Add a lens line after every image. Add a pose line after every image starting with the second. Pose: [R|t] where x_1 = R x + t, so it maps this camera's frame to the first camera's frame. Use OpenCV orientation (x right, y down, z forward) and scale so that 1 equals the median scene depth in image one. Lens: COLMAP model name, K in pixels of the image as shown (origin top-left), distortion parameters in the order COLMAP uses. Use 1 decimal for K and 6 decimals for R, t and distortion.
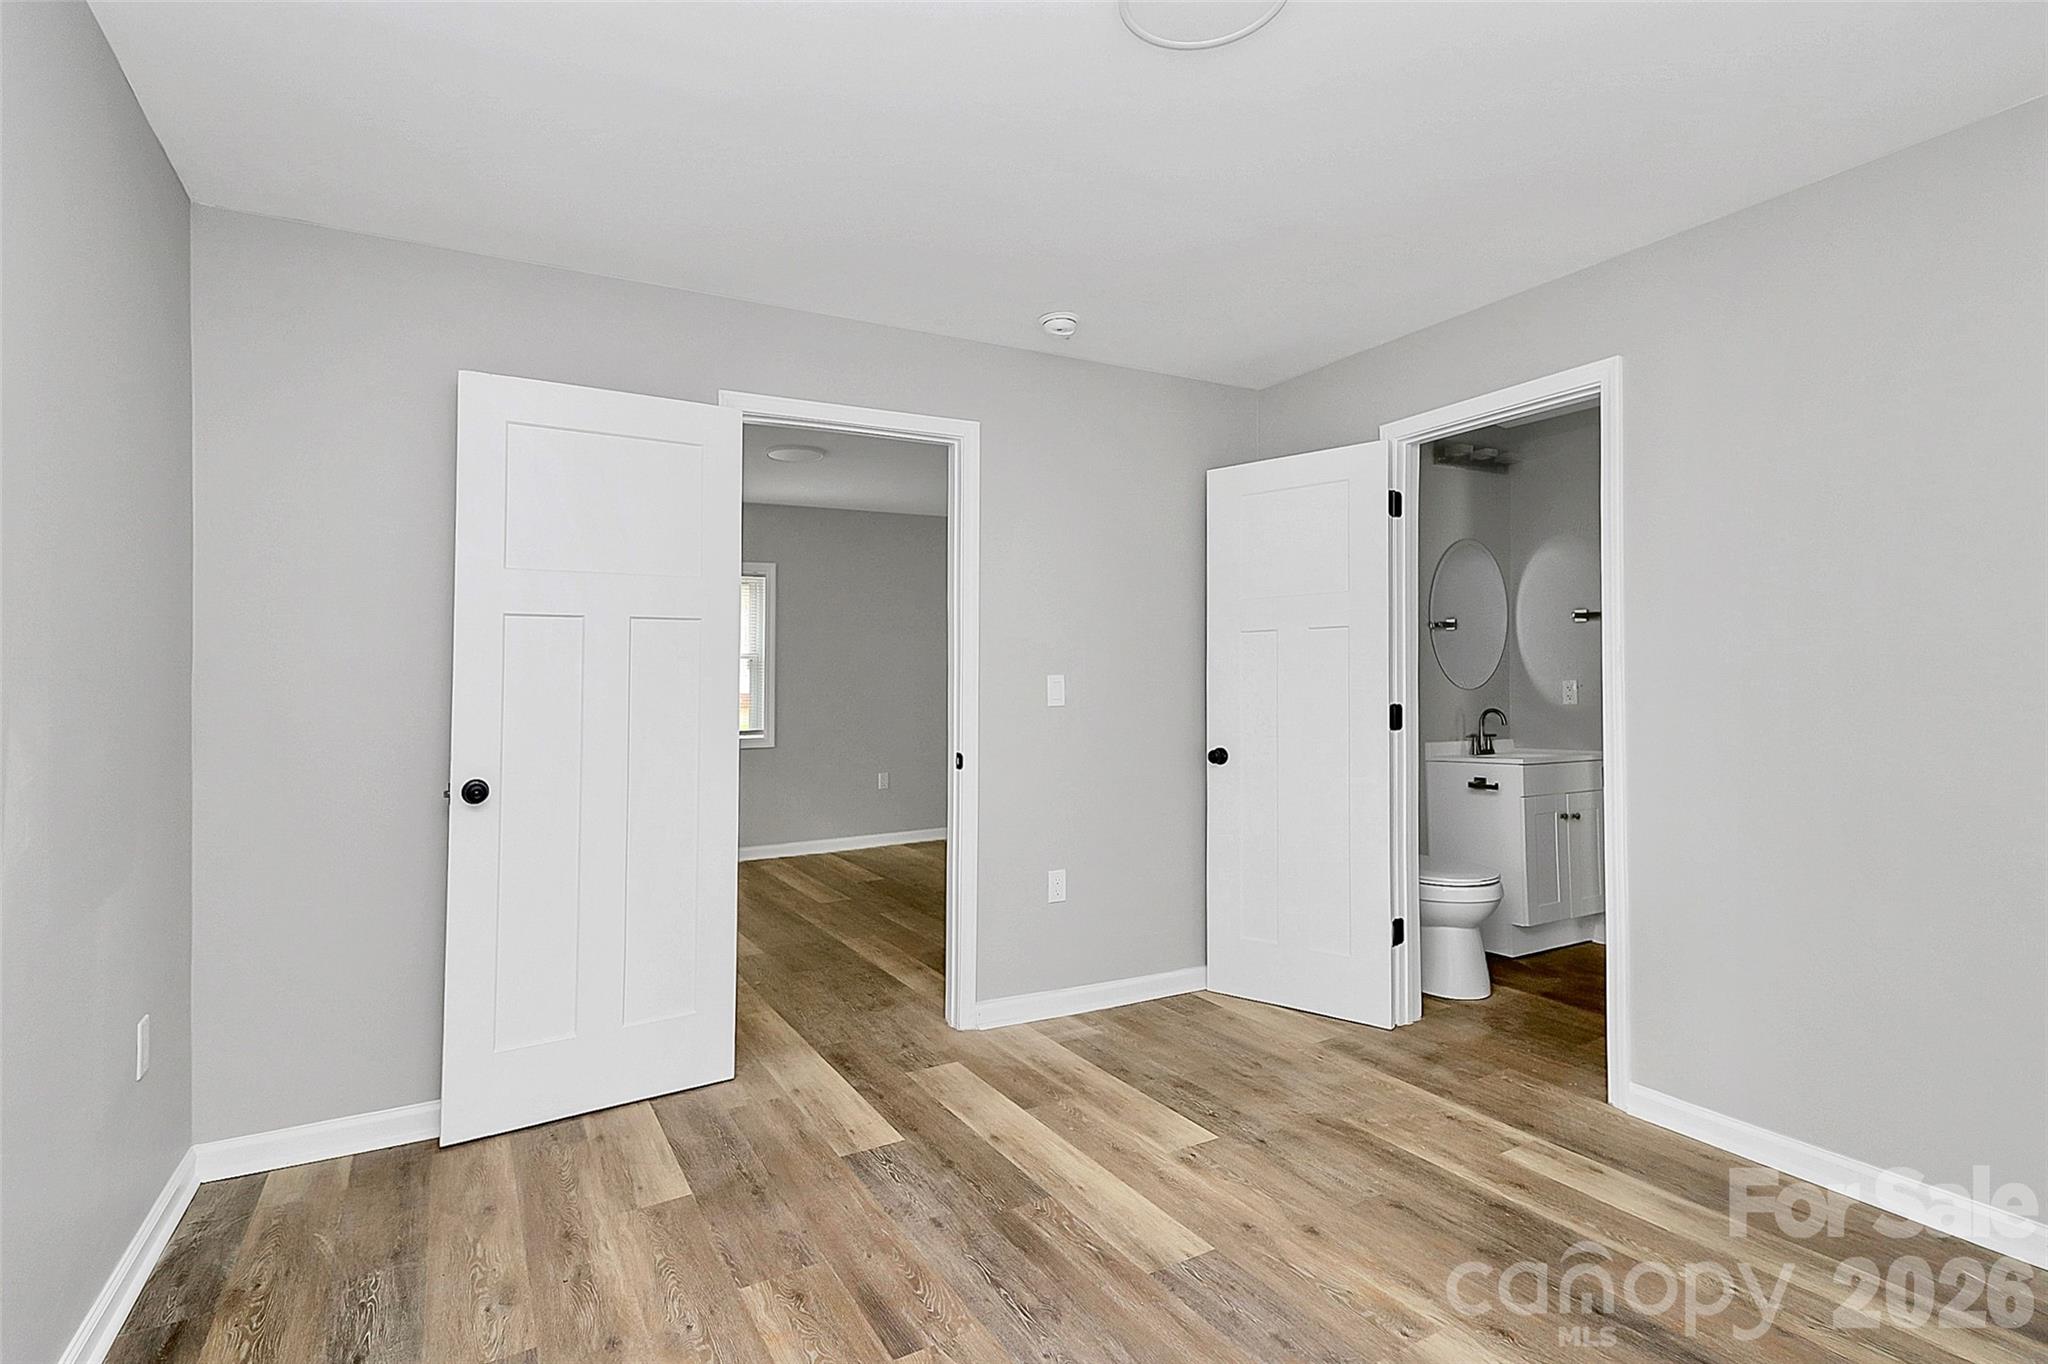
lens RADIAL K [[990.2, 0, 1024.0], [0, 990.2, 682.0], [0, 0, 1]] dist [0.028472, -0.000865]
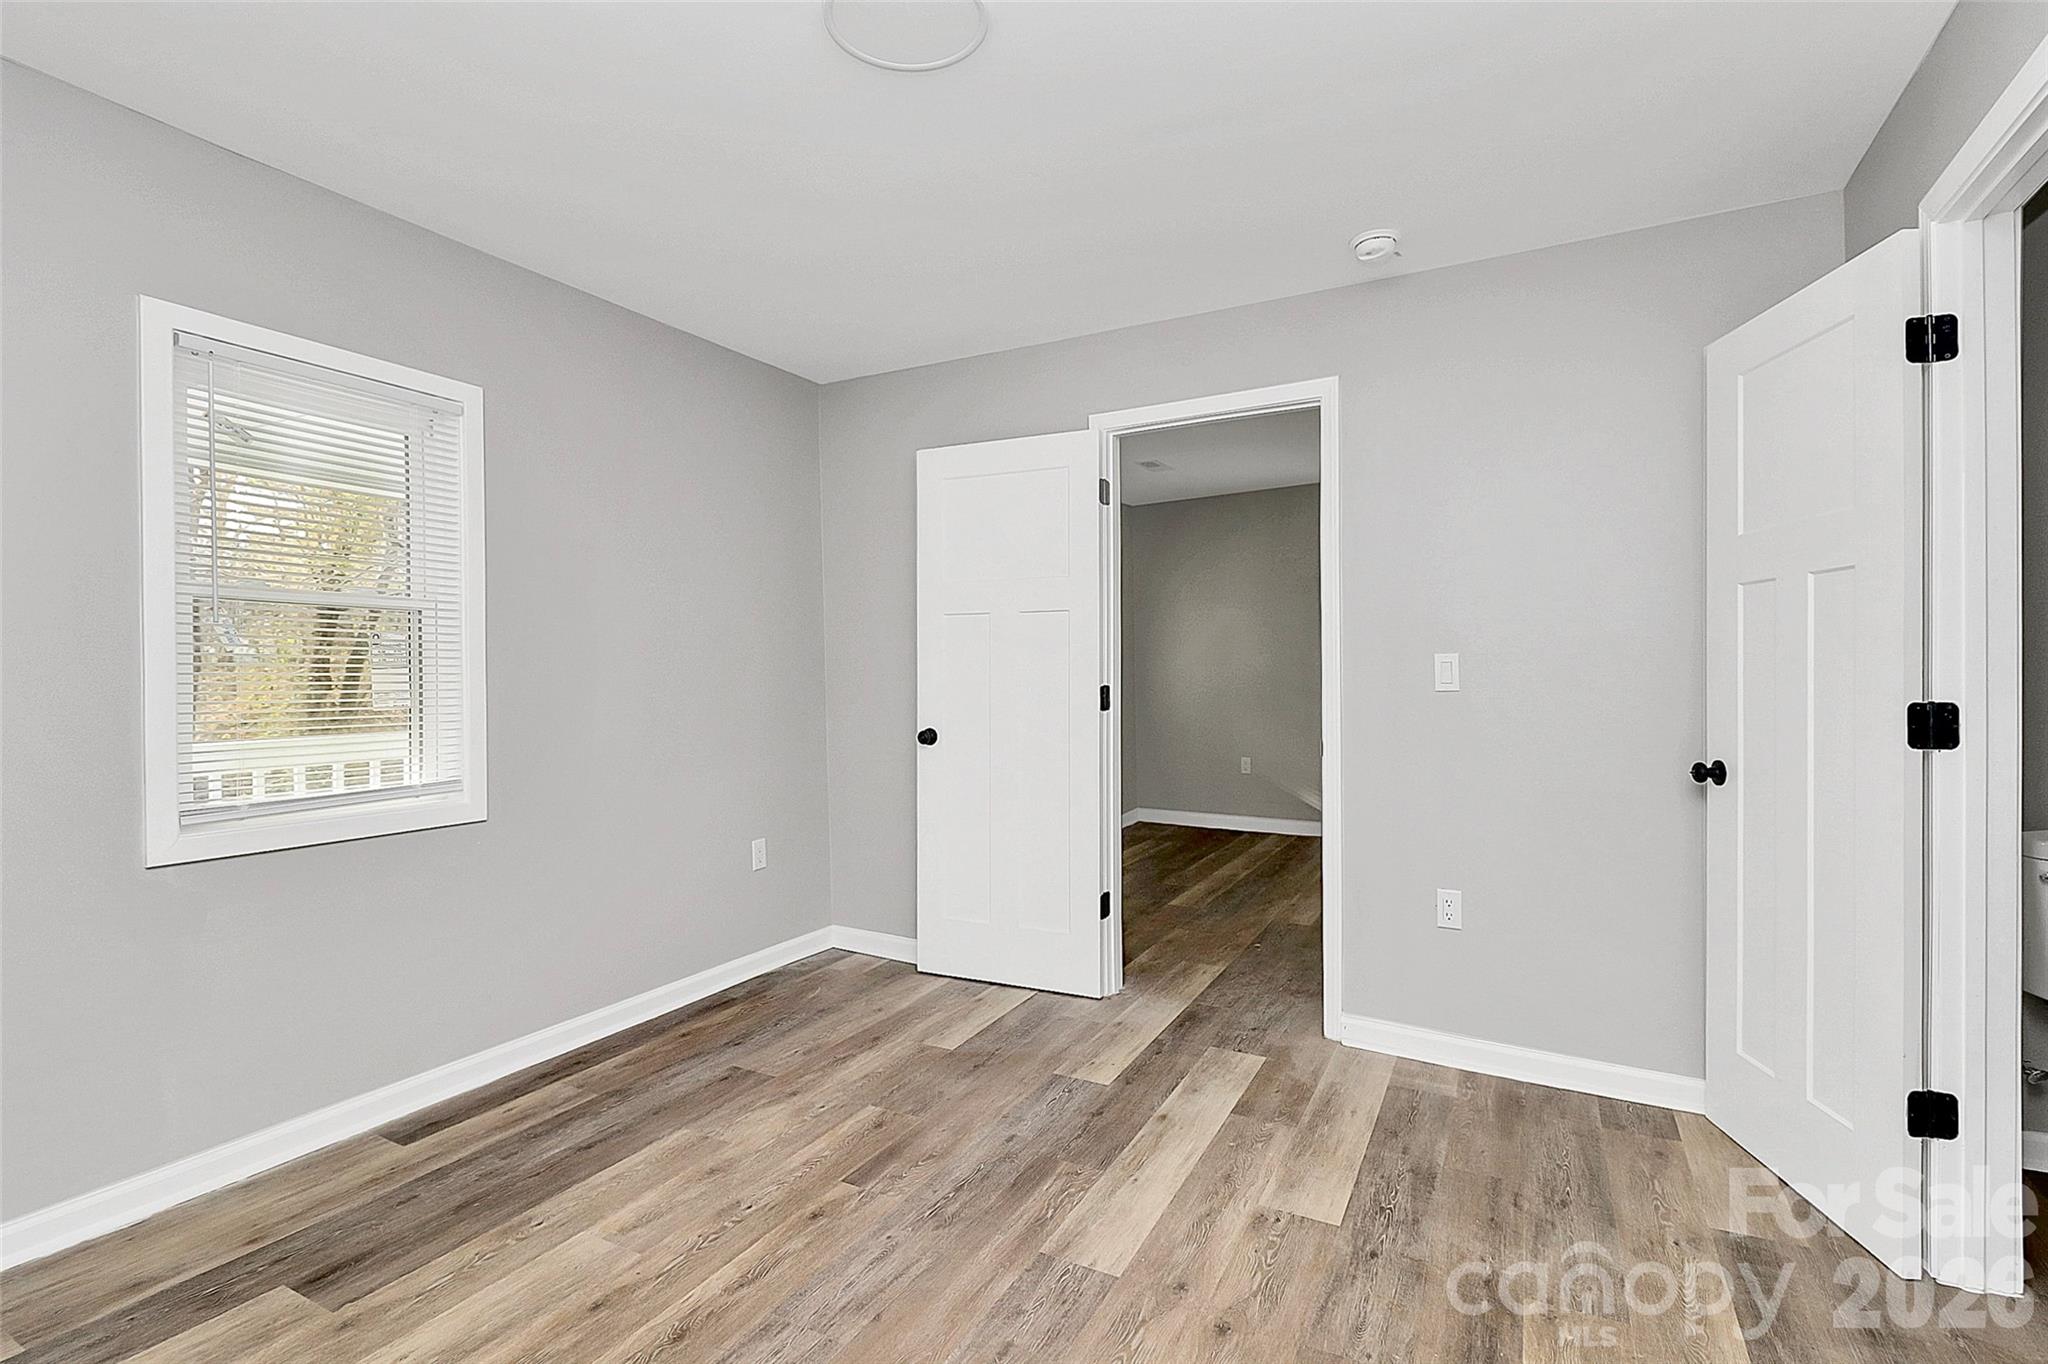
lens RADIAL K [[988.8, 0, 1030.1], [0, 988.8, 671.5], [0, 0, 1]] dist [0.017149, -0.010251]
pose [[0.529294, 0.014721, -0.848311, 0.733581], [-0.002844, 0.999875, 0.015576, -0.006342], [0.848434, -0.005832, 0.529269, 0.355896]]
